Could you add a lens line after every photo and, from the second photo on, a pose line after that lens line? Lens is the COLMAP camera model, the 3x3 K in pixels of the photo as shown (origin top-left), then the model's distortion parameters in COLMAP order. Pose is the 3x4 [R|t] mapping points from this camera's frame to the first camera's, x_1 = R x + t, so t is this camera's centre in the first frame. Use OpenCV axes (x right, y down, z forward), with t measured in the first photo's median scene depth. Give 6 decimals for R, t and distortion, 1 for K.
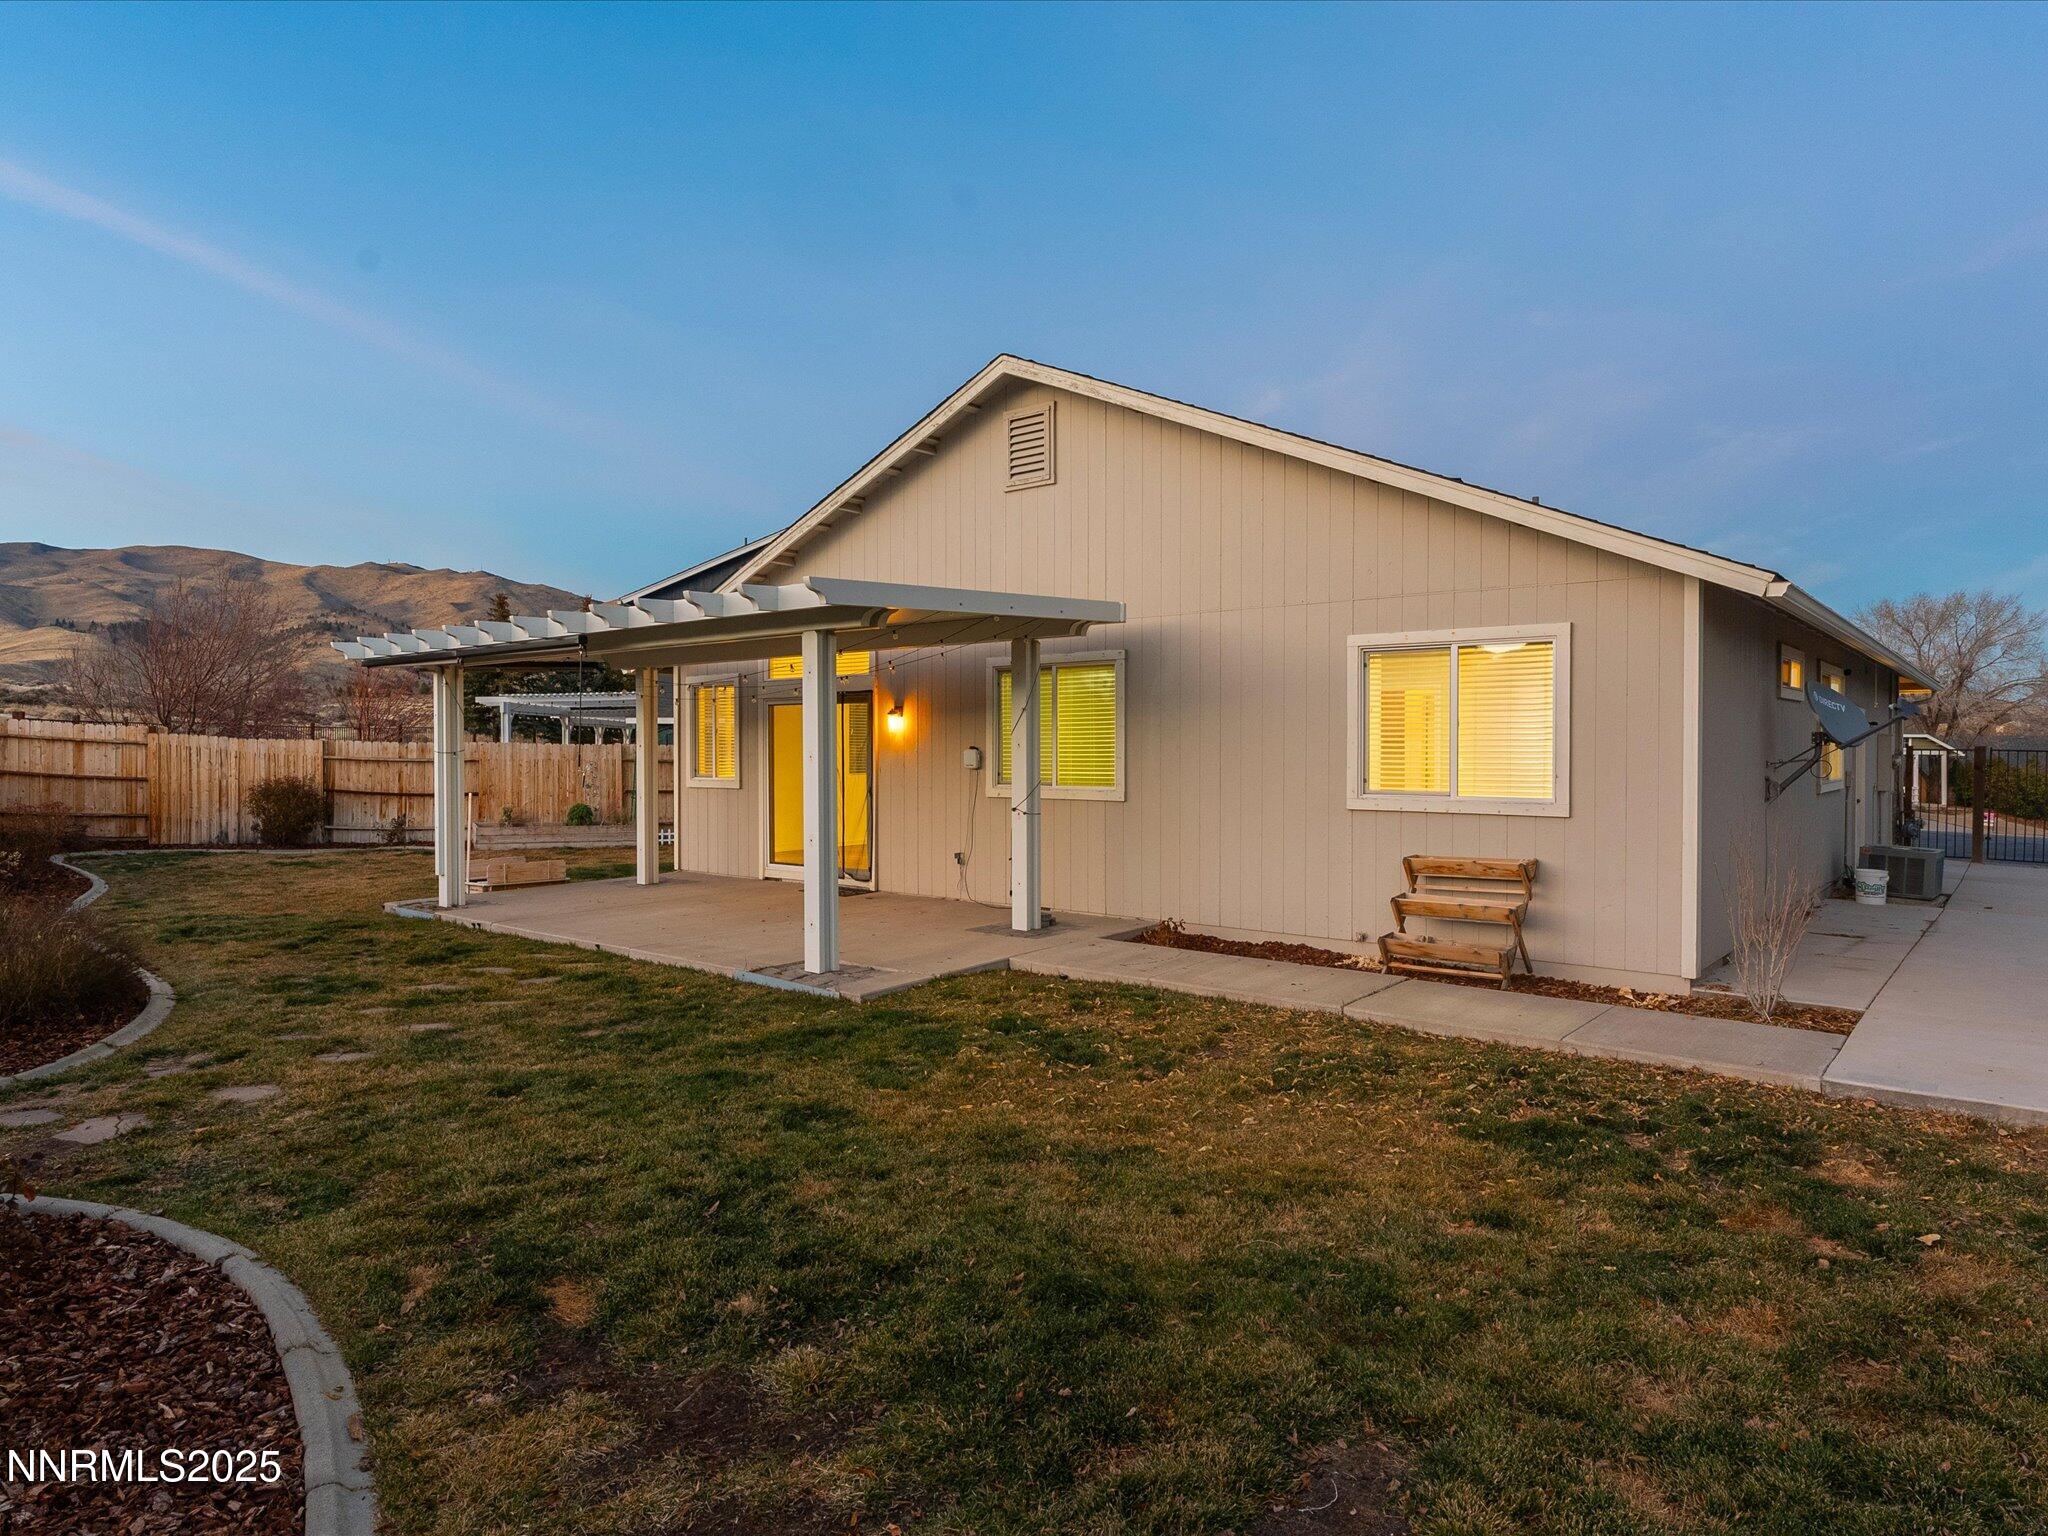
lens RADIAL K [[1227.8, 0, 1018.5], [0, 1227.8, 770.1], [0, 0, 1]] dist [-0.000576, -0.002550]
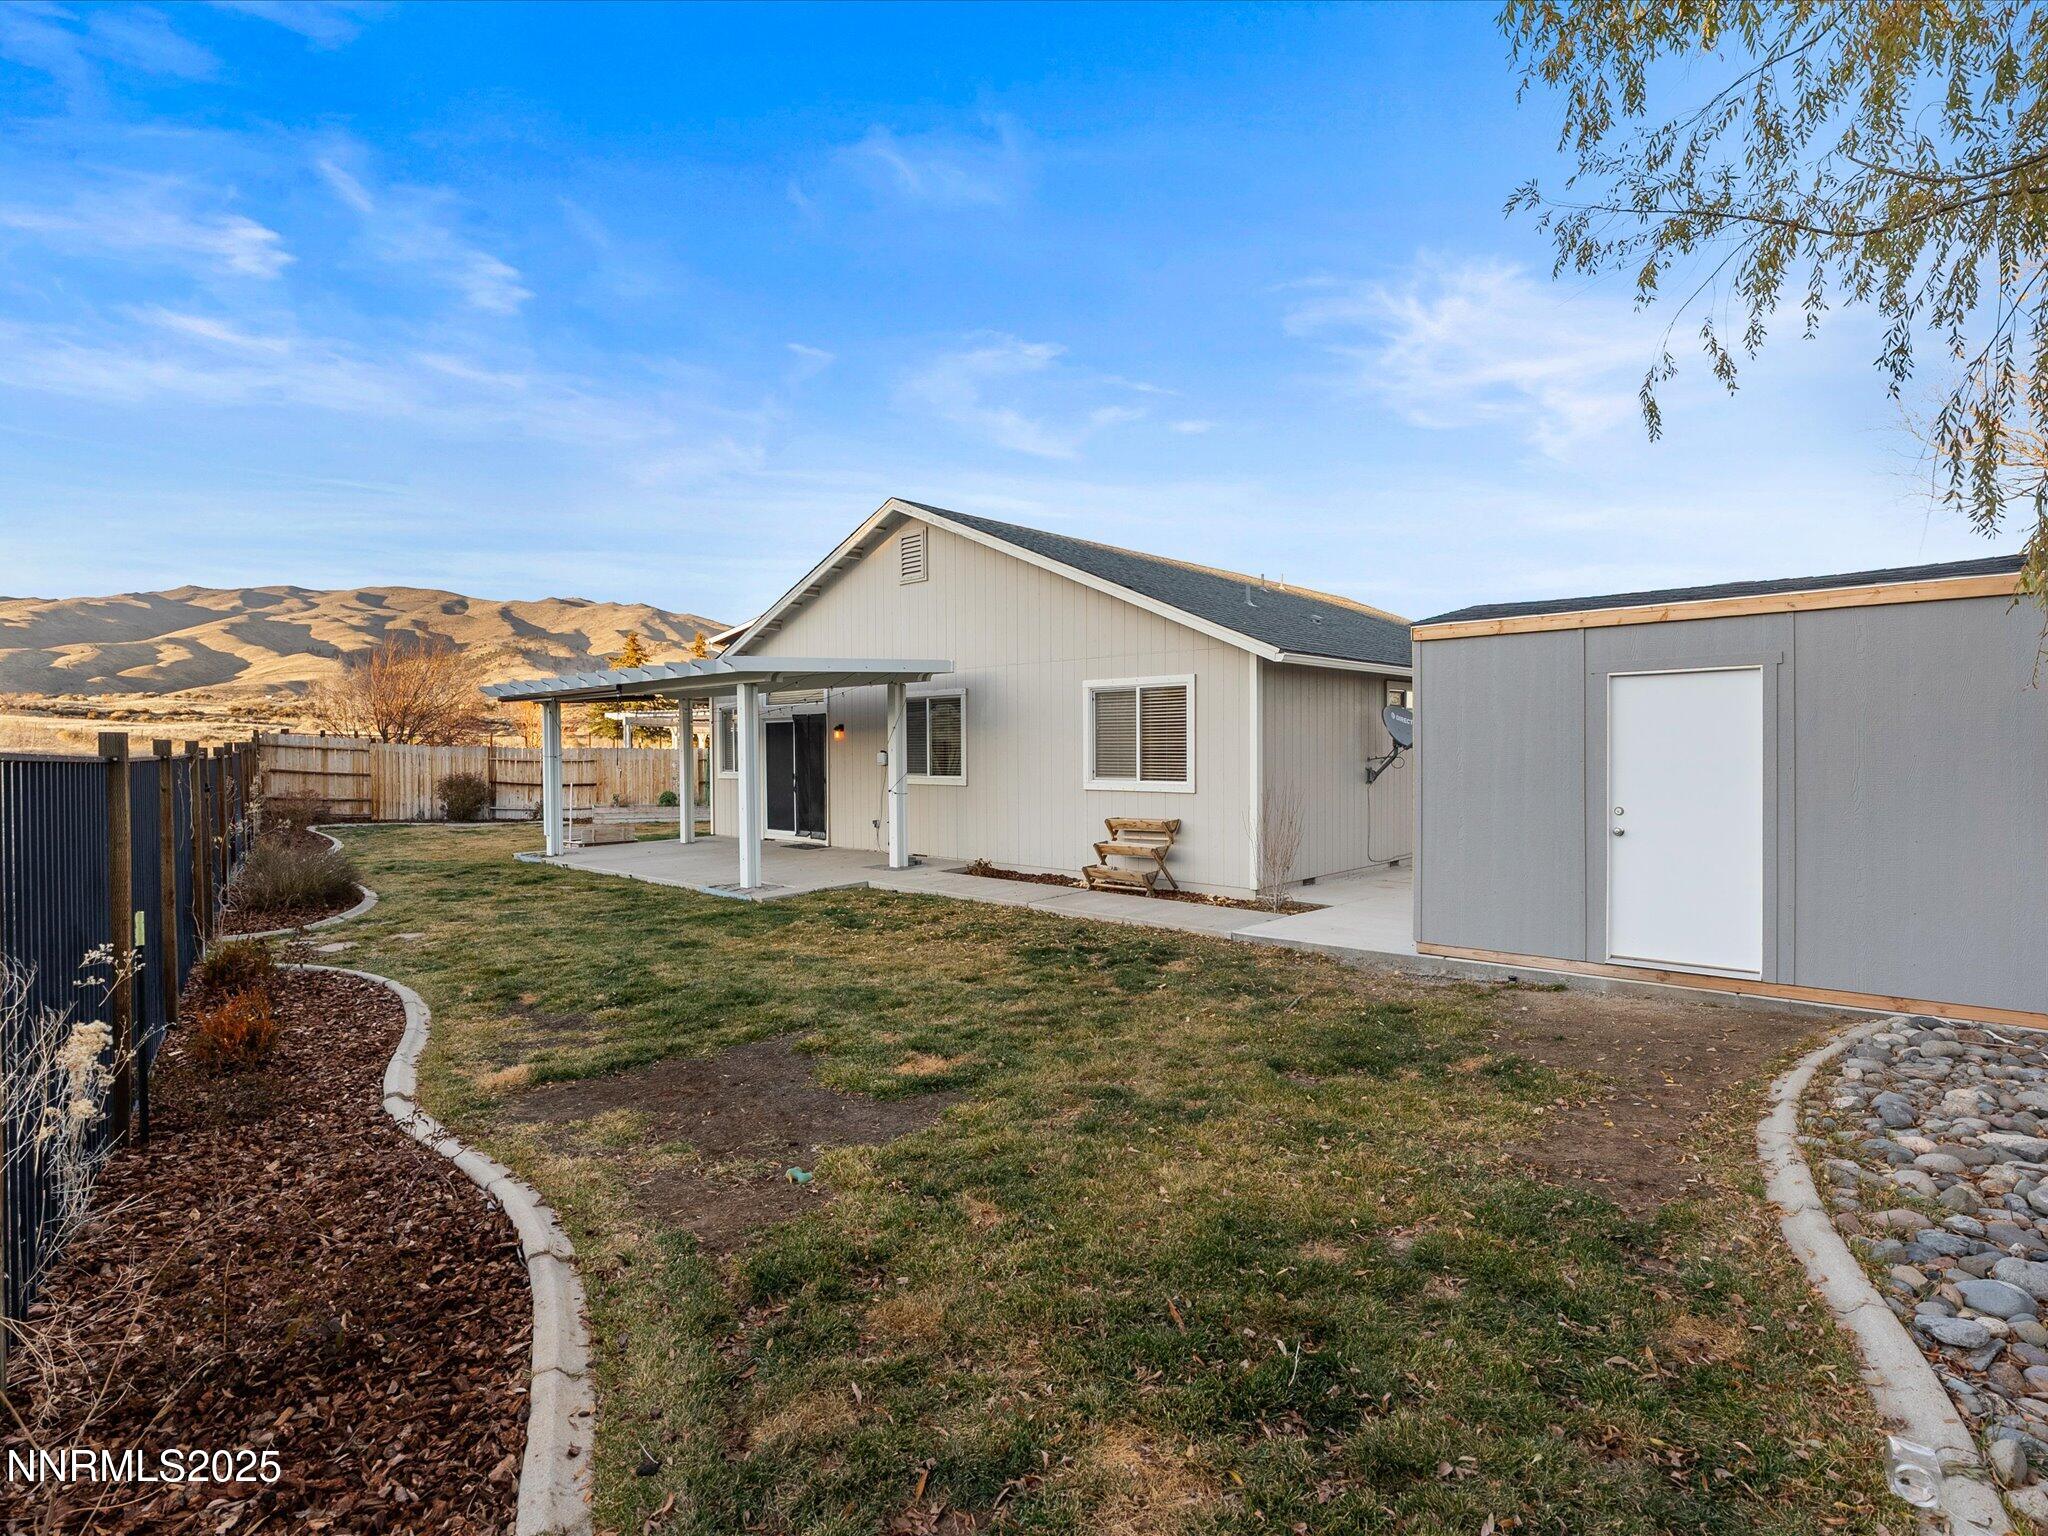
lens RADIAL K [[1043.5, 0, 1027.6], [0, 1043.5, 766.4], [0, 0, 1]] dist [-0.010481, 0.004013]
pose [[0.998213, -0.004913, -0.059554, 0.253393], [0.004978, 0.999987, 0.000950, 0.000299], [0.059548, -0.001245, 0.998225, -0.329939]]
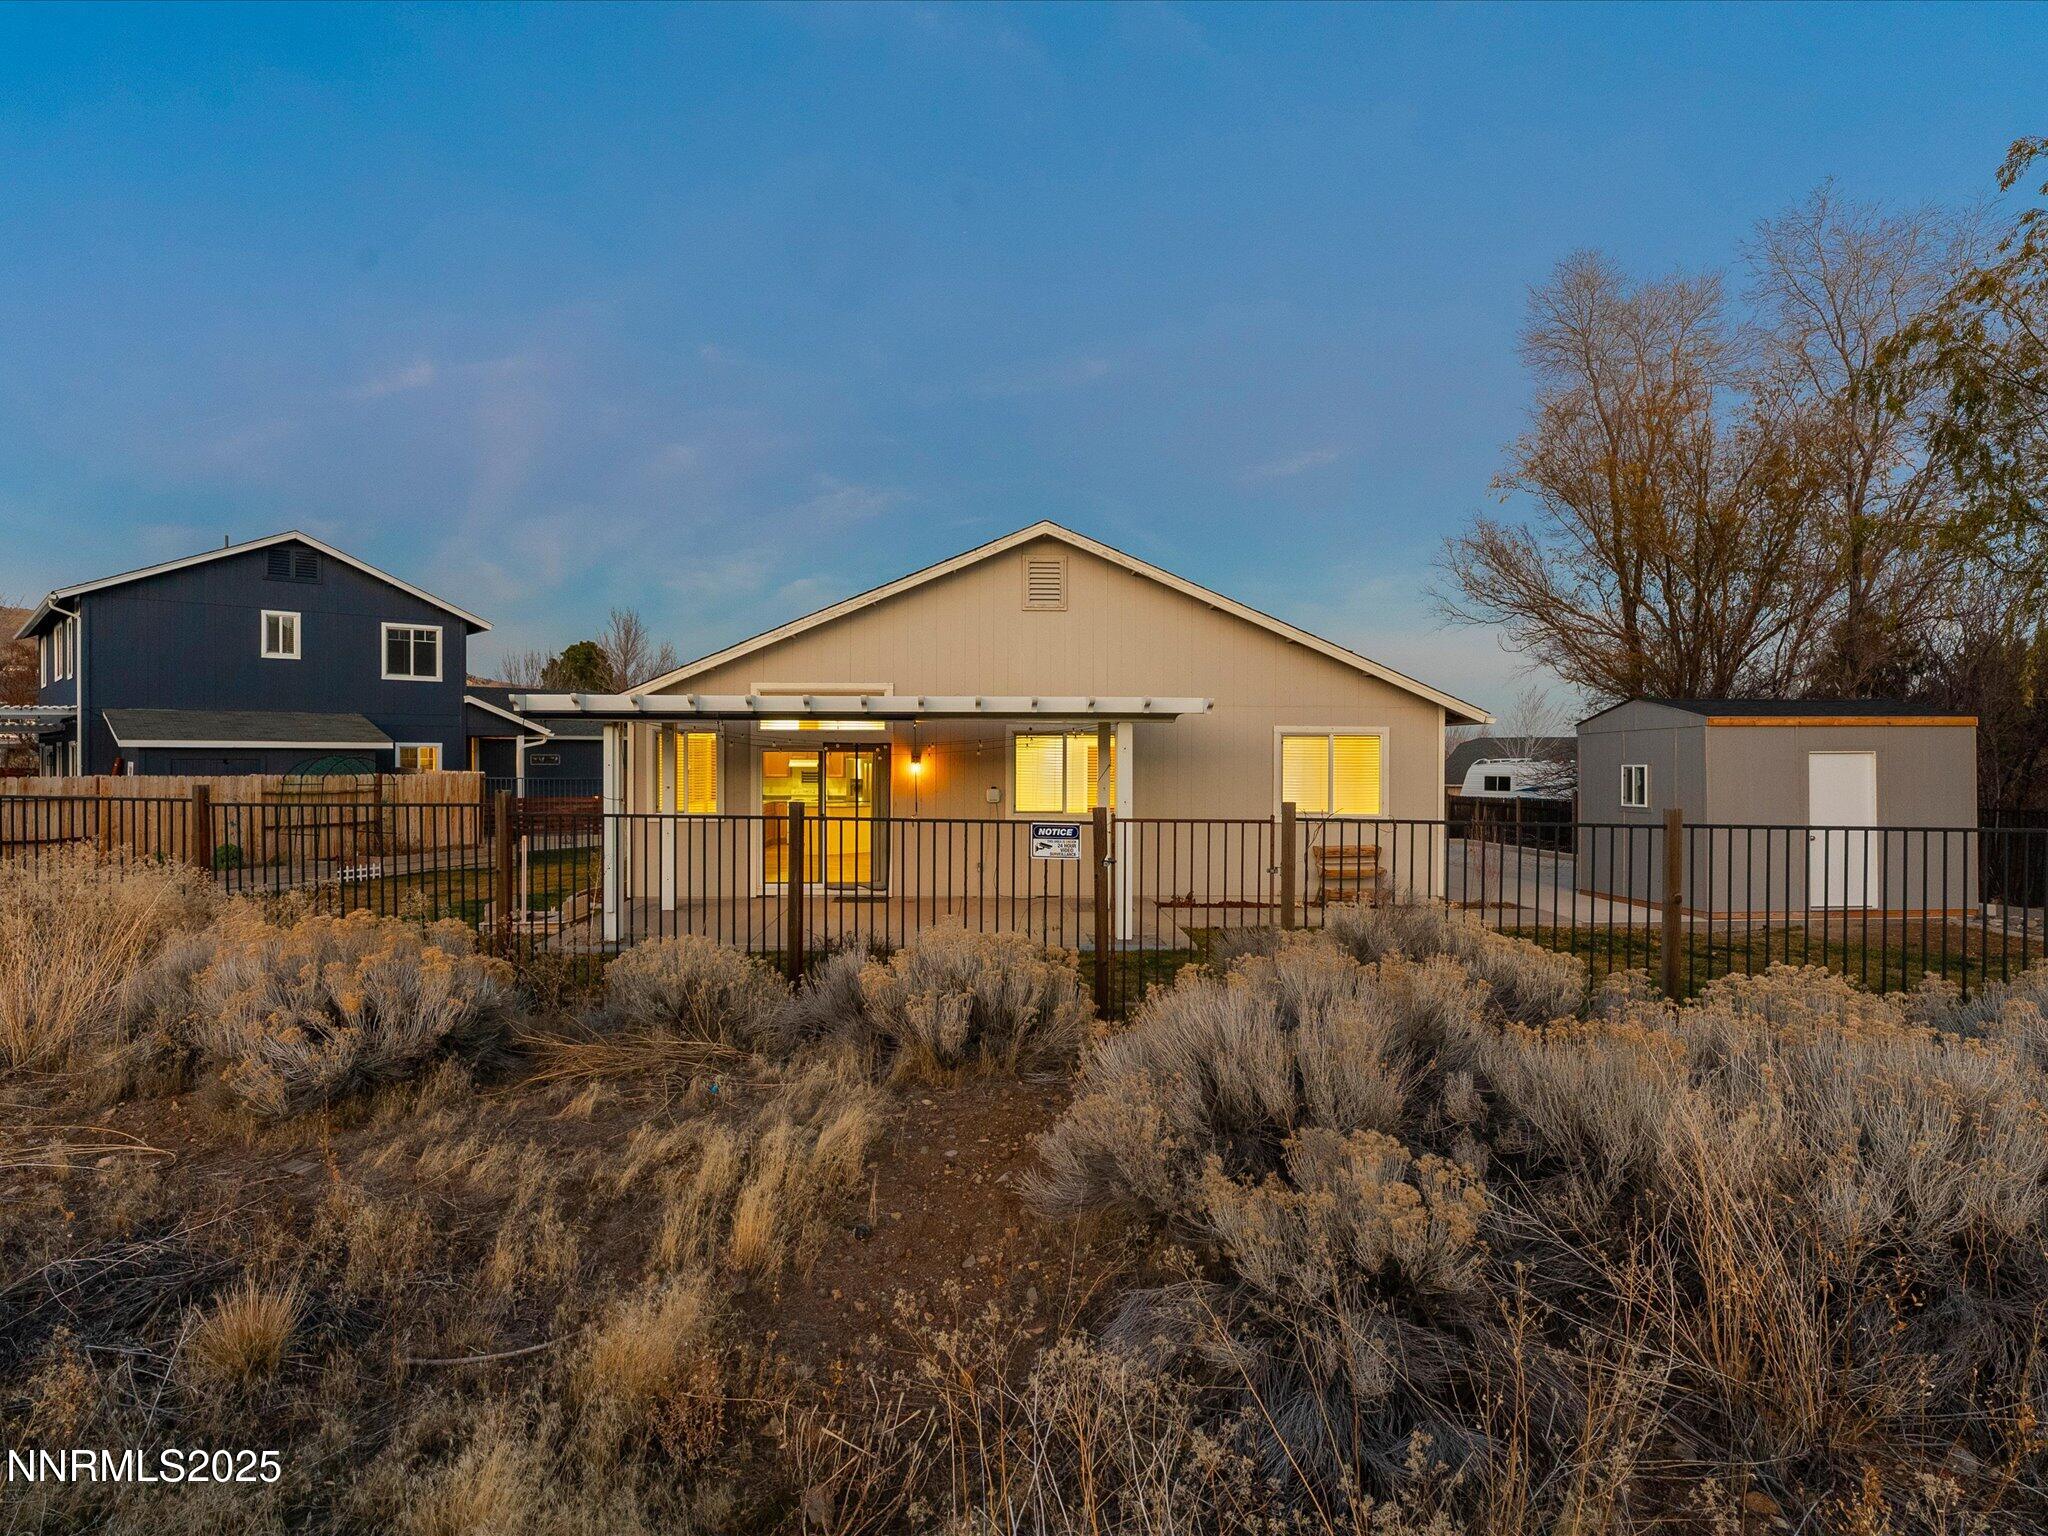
lens RADIAL K [[1227.8, 0, 1013.4], [0, 1227.8, 757.1], [0, 0, 1]] dist [-0.000576, -0.002550]
pose [[0.740439, -0.003598, 0.672114, -1.100896], [0.006286, 0.999979, -0.001571, -0.058325], [-0.672094, 0.005388, 0.740446, -0.060556]]
